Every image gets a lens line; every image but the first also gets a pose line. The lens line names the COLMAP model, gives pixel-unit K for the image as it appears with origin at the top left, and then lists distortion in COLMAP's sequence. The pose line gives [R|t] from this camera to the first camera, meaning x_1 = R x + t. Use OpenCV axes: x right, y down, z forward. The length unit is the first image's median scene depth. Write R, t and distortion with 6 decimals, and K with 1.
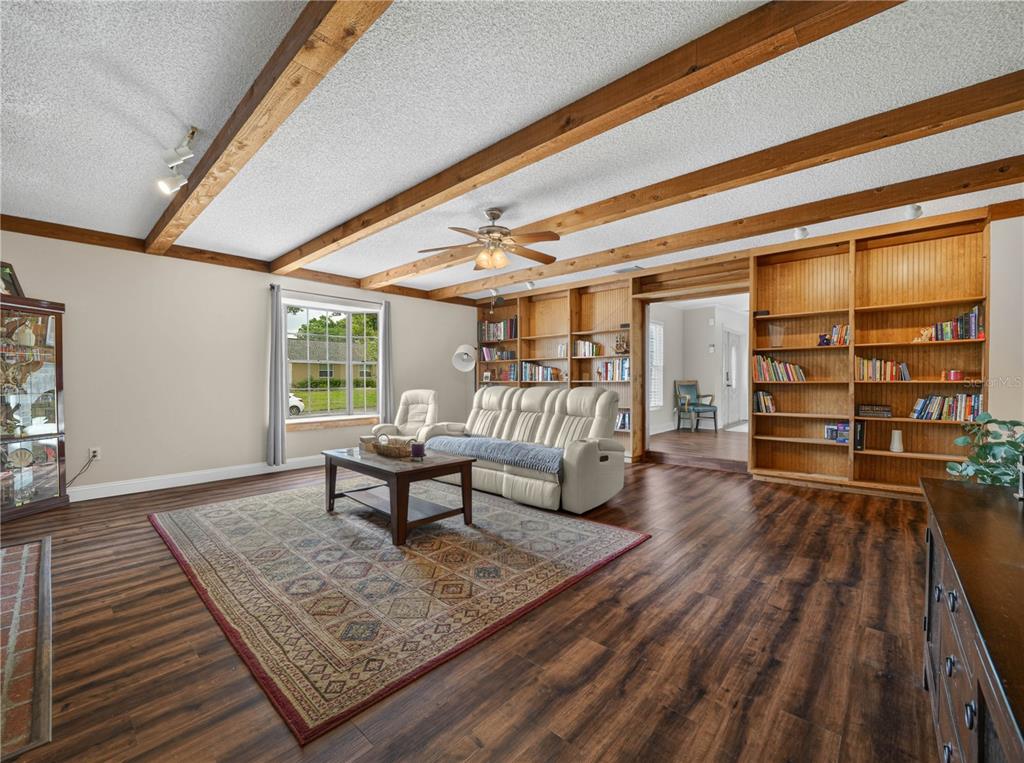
lens RADIAL K [[418.5, 0, 508.9], [0, 418.5, 380.2], [0, 0, 1]] dist [-0.011213, 0.000212]
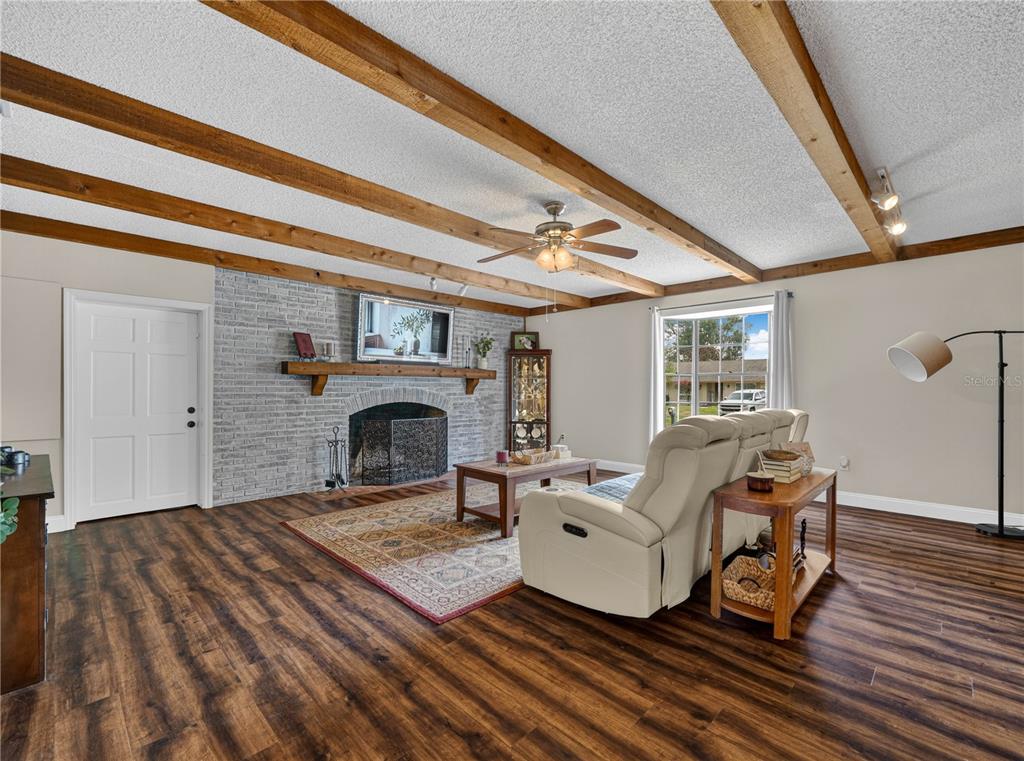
lens RADIAL K [[436.7, 0, 508.1], [0, 436.7, 388.2], [0, 0, 1]] dist [-0.026526, 0.000733]
pose [[-0.008151, -0.005002, -0.999954, 1.550629], [-0.011802, 0.999918, -0.004905, -0.022313], [0.999897, 0.011761, -0.008209, 1.635055]]
